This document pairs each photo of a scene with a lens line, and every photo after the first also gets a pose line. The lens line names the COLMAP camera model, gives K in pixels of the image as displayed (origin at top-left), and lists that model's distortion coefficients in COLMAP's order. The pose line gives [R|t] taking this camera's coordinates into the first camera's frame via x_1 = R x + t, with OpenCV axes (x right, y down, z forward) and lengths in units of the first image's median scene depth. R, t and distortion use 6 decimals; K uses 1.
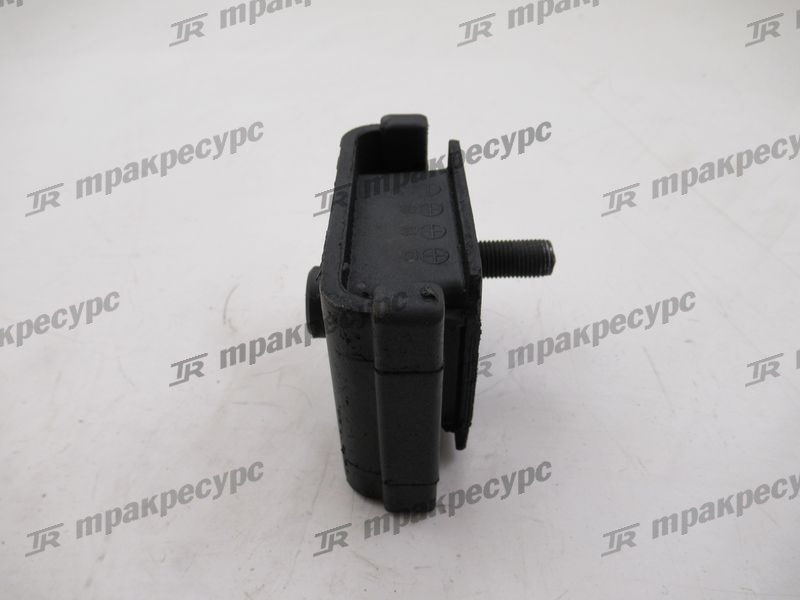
lens RADIAL K [[593.1, 0, 400.0], [0, 593.1, 300.0], [0, 0, 1]] dist [0.004551, -0.010235]
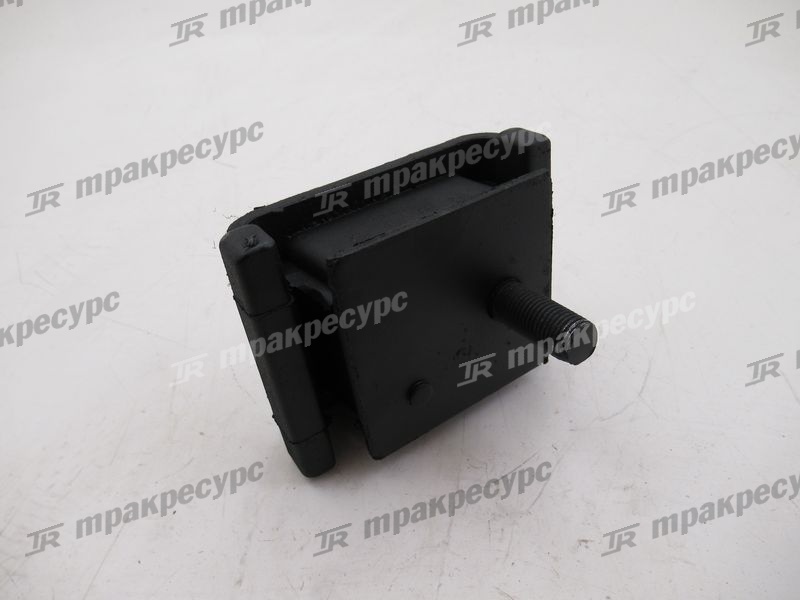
lens RADIAL K [[593.1, 0, 400.0], [0, 593.1, 300.0], [0, 0, 1]] dist [0.004551, -0.010235]
pose [[0.999995, 0.000129, -0.003081, 0.488813], [-0.000129, 1.000000, 0.000037, -0.000041], [0.003081, -0.000037, 0.999995, 0.000488]]
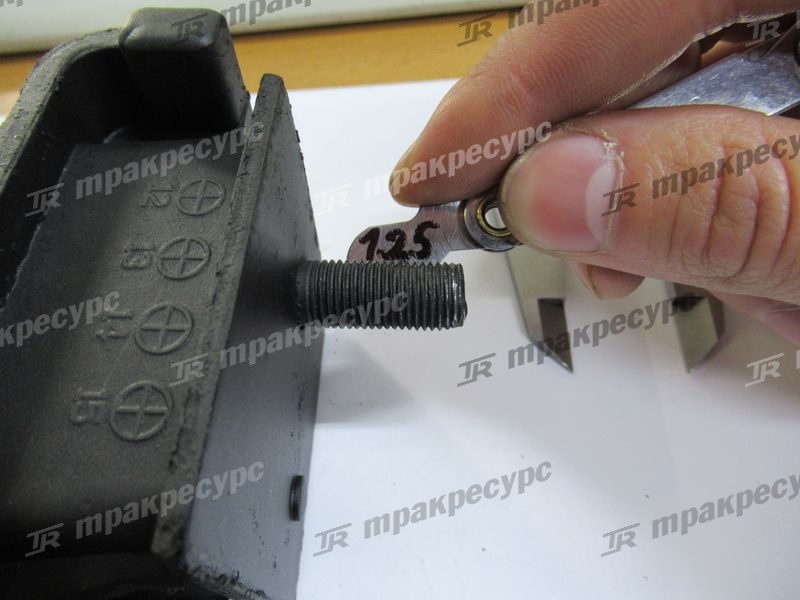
lens RADIAL K [[593.1, 0, 400.0], [0, 593.1, 300.0], [0, 0, 1]] dist [0.004551, -0.010235]
pose [[0.999996, -0.000194, -0.002692, 1.829058], [0.000194, 1.000000, 0.000156, -0.000284], [0.002692, -0.000156, 0.999996, 0.003022]]
